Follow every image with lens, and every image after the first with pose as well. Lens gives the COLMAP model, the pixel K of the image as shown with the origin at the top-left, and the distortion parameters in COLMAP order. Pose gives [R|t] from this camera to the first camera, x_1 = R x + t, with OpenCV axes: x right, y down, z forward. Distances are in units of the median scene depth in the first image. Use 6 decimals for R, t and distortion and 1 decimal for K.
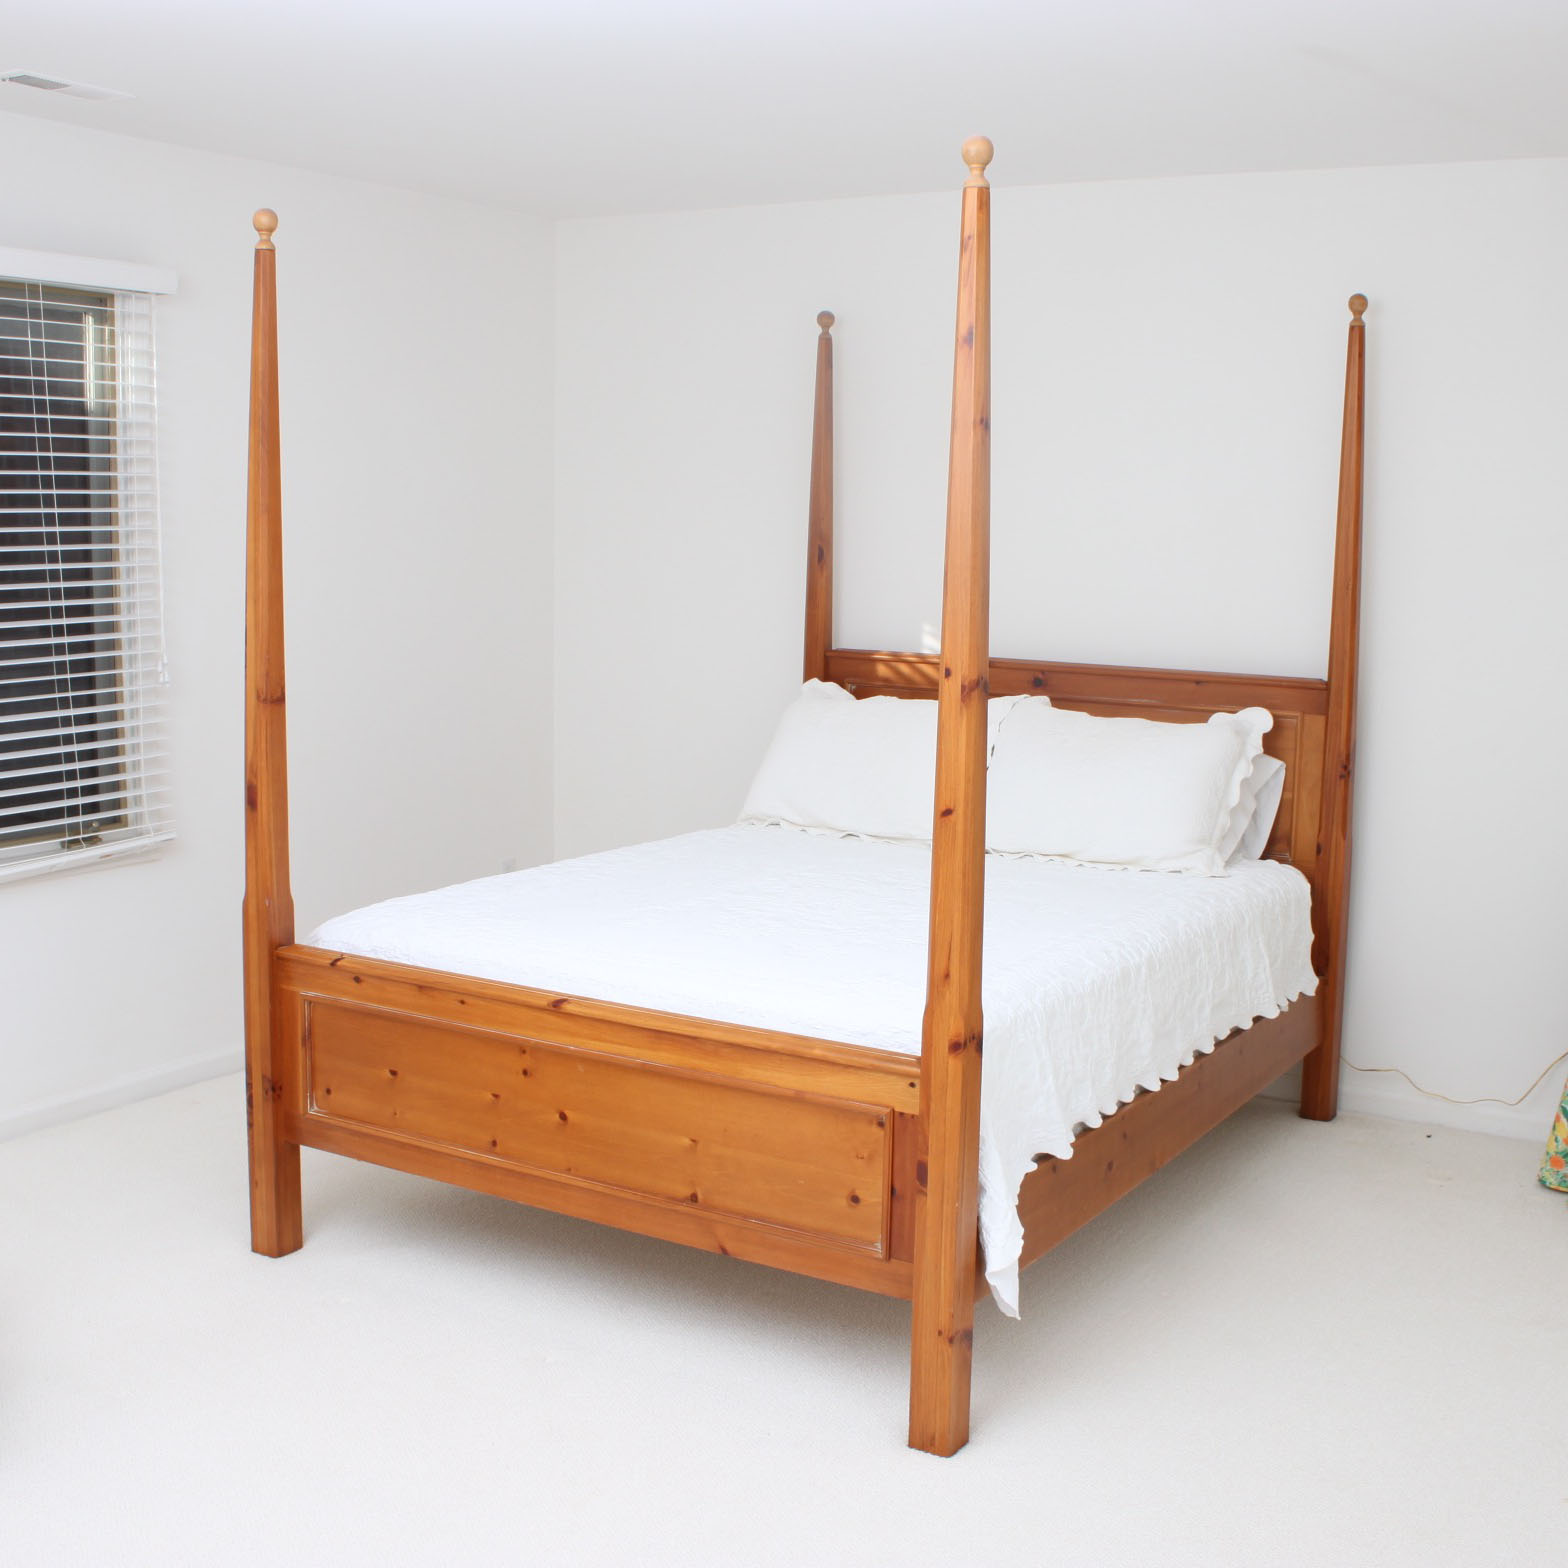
lens RADIAL K [[2006.7, 0, 784.0], [0, 2006.7, 784.0], [0, 0, 1]] dist [-0.162935, 0.084575]
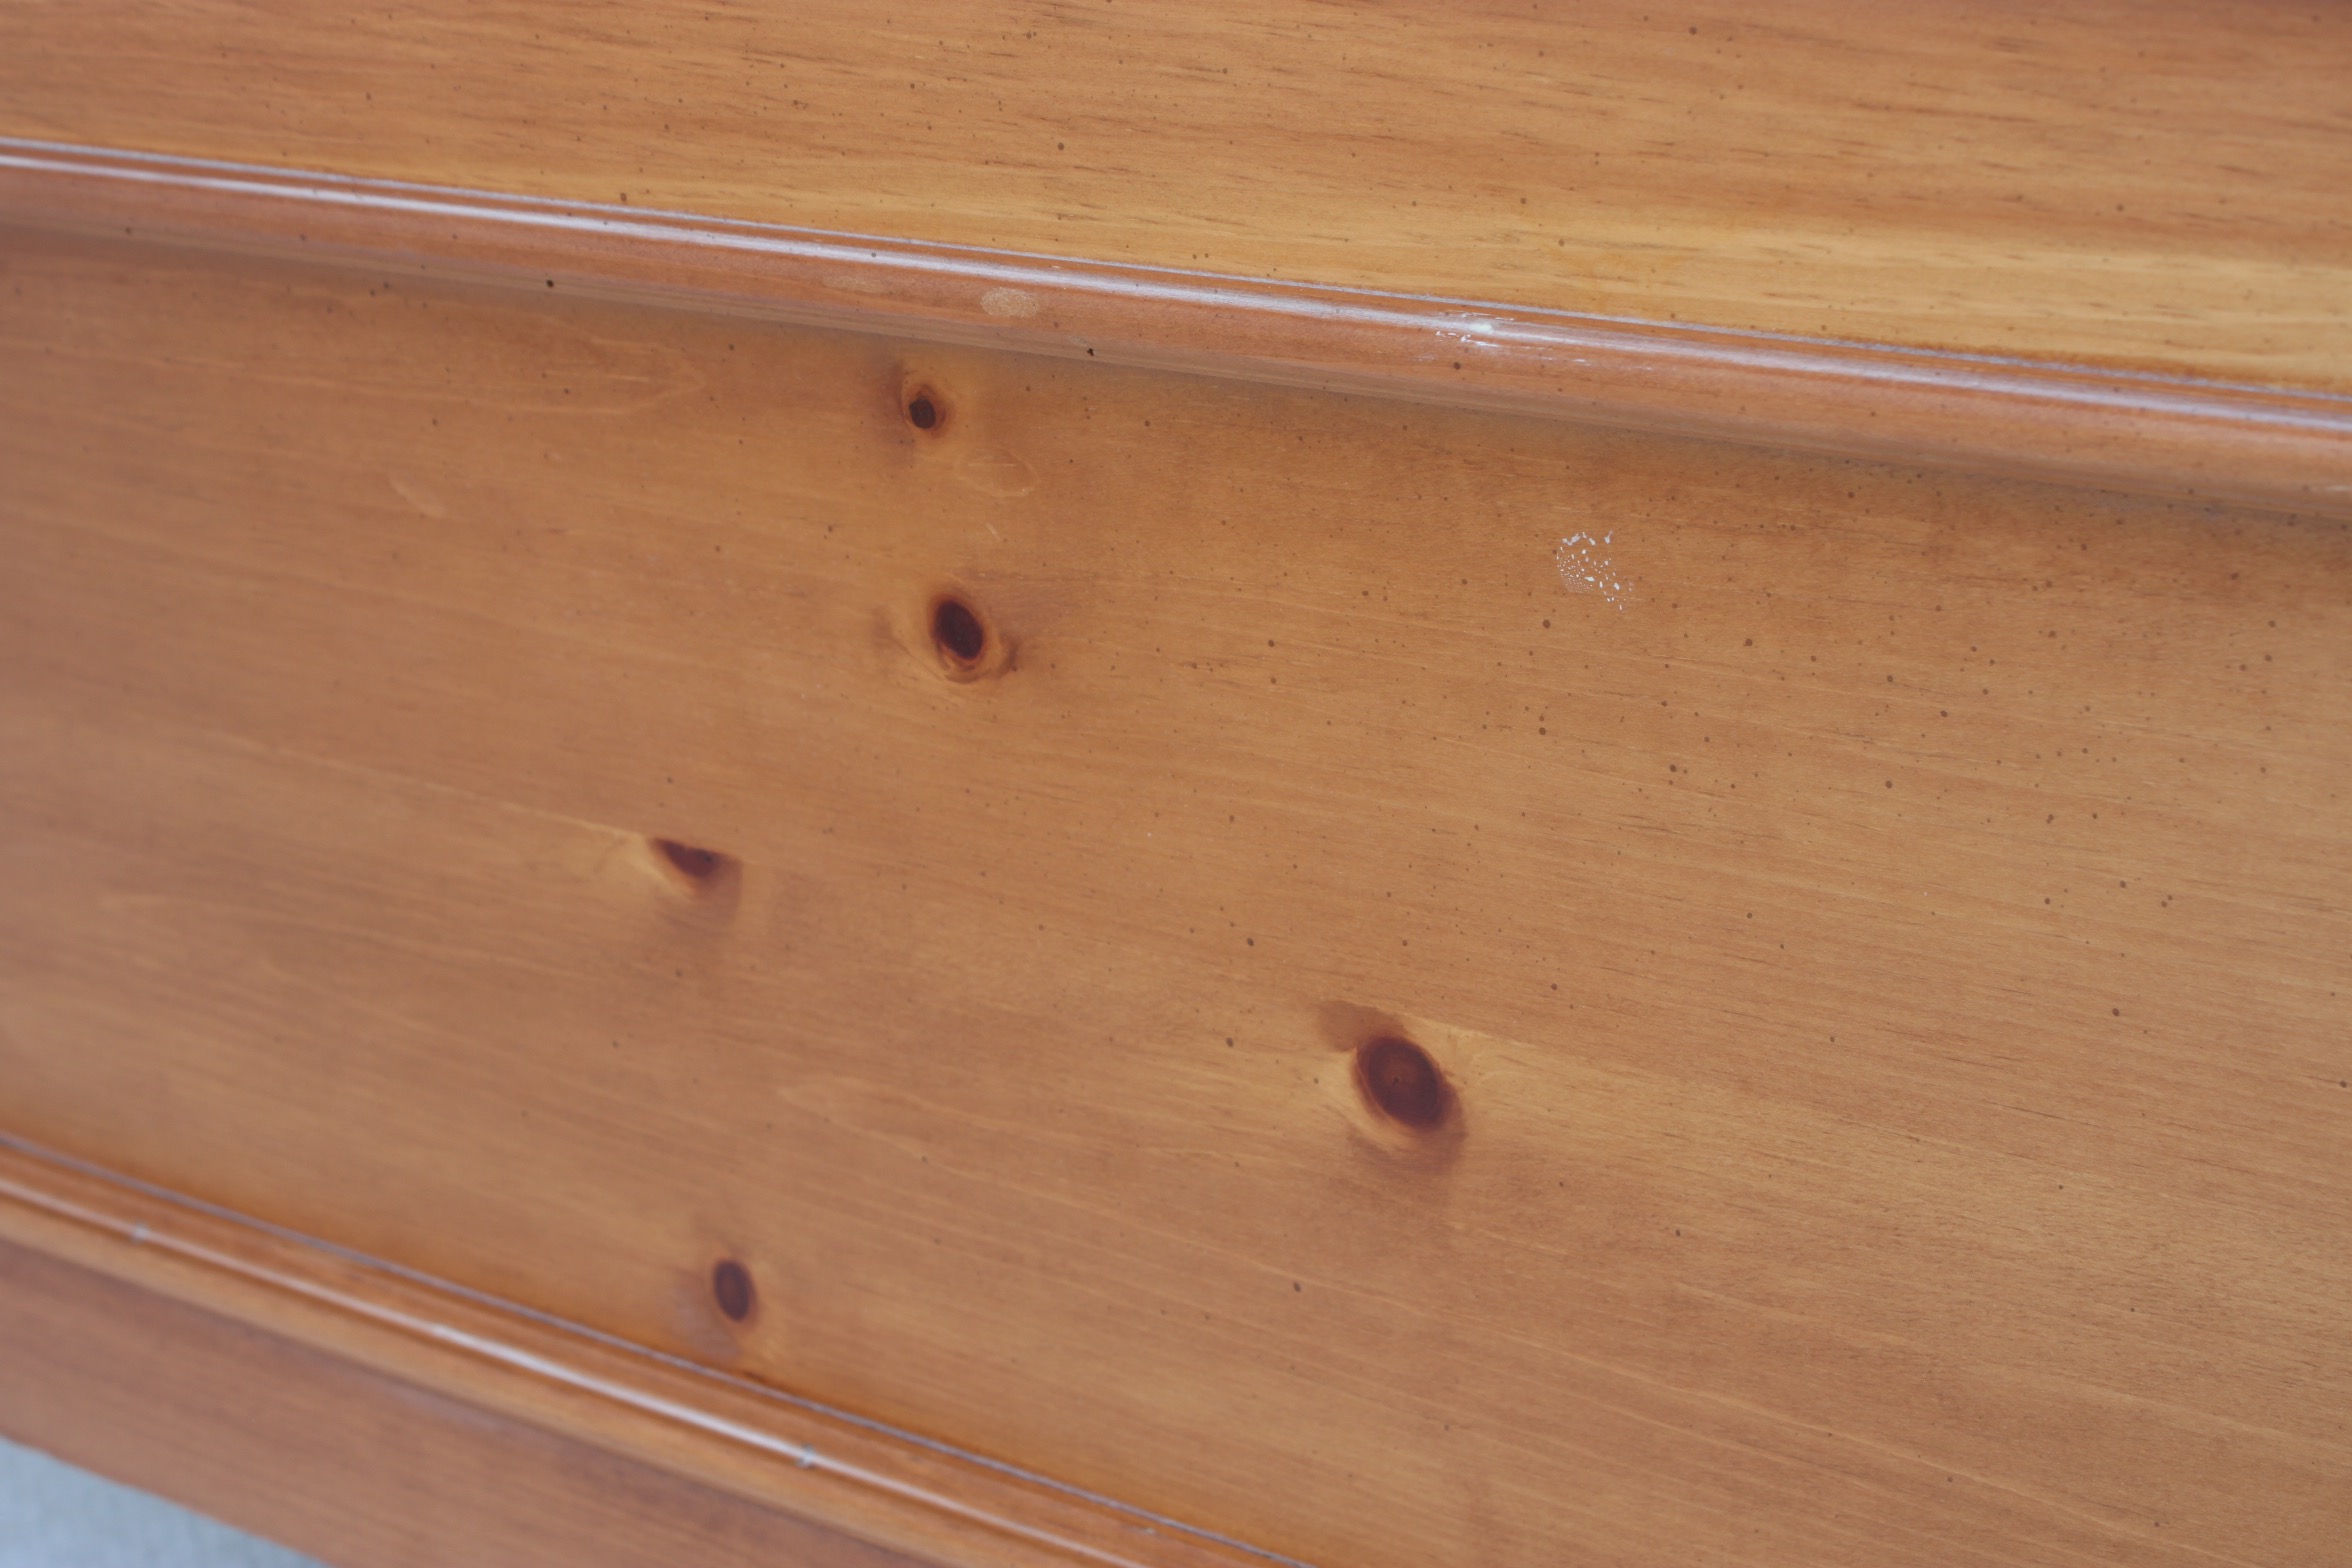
lens RADIAL K [[4105.1, 0, 1176.0], [0, 4105.1, 784.0], [0, 0, 1]] dist [0.004730, 0.000987]
pose [[0.993396, -0.062451, -0.096247, -0.093548], [0.083759, 0.968047, 0.236368, 0.098511], [0.078411, -0.242869, 0.966885, 0.749748]]
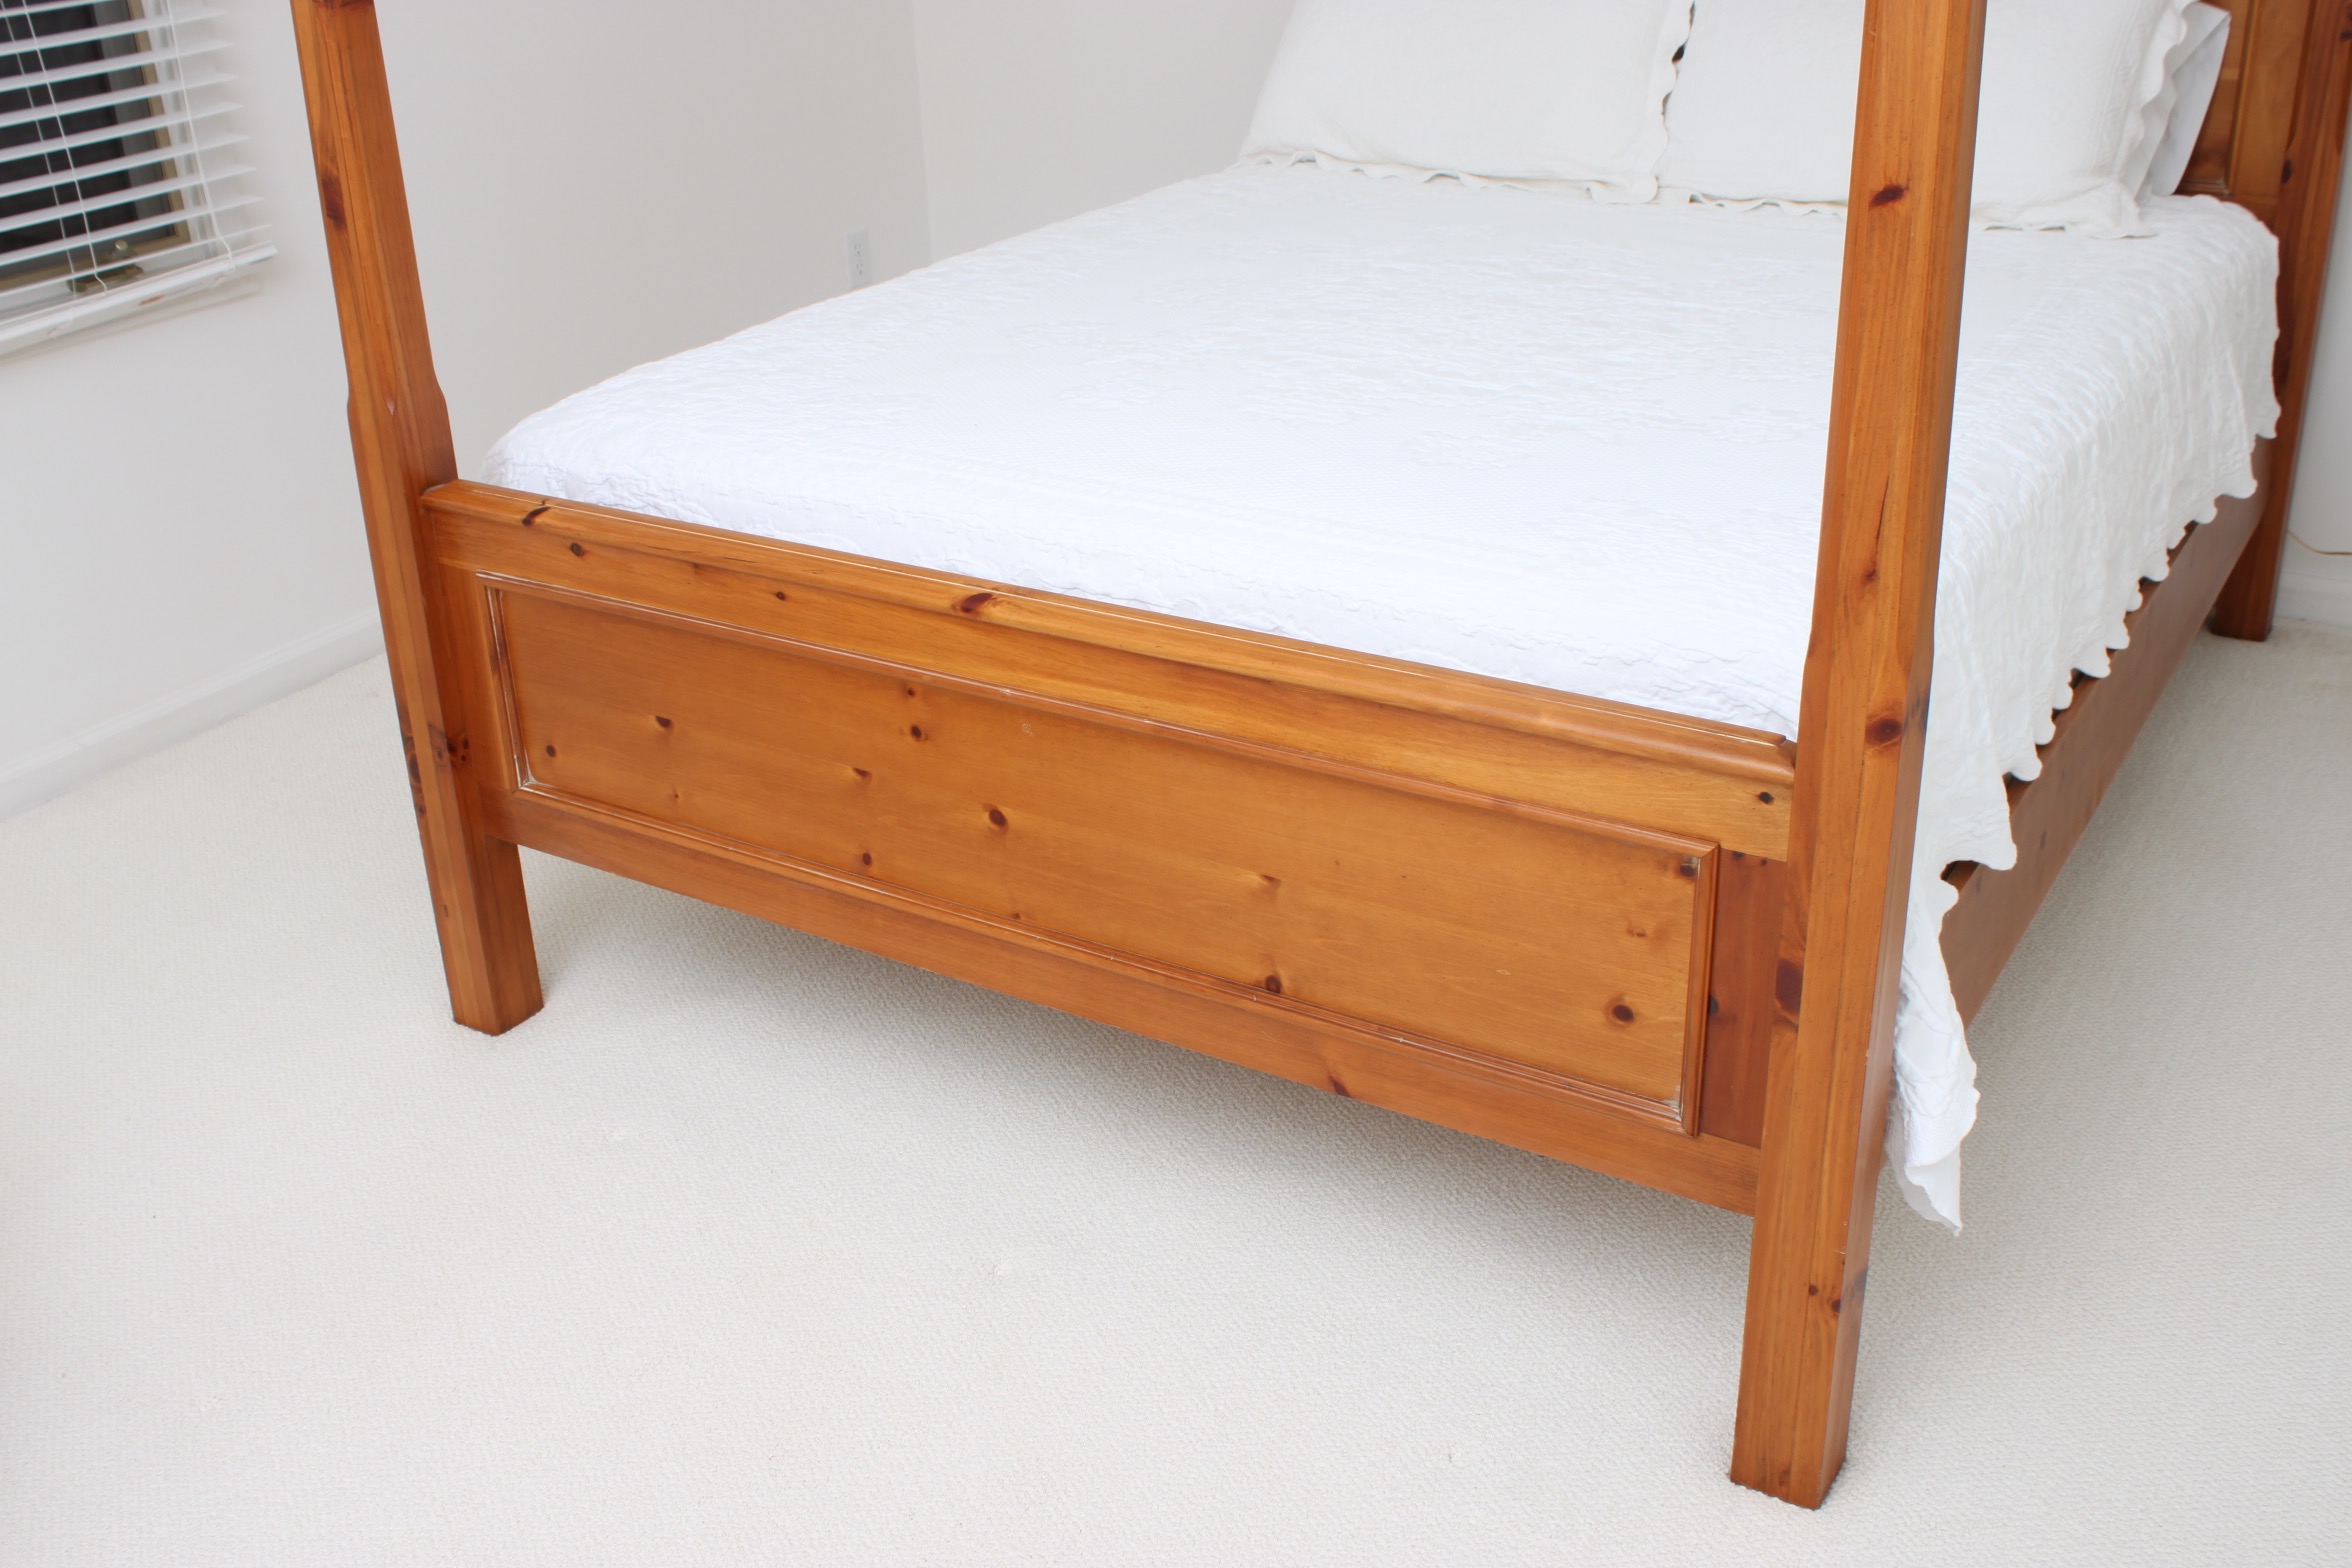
lens RADIAL K [[2386.8, 0, 1141.1], [0, 2386.8, 778.4], [0, 0, 1]] dist [-0.134231, 0.157794]
pose [[0.998285, -0.045737, -0.036540, -0.047518], [0.054436, 0.954868, 0.292001, -0.016058], [0.021536, -0.293490, 0.955720, 0.389371]]
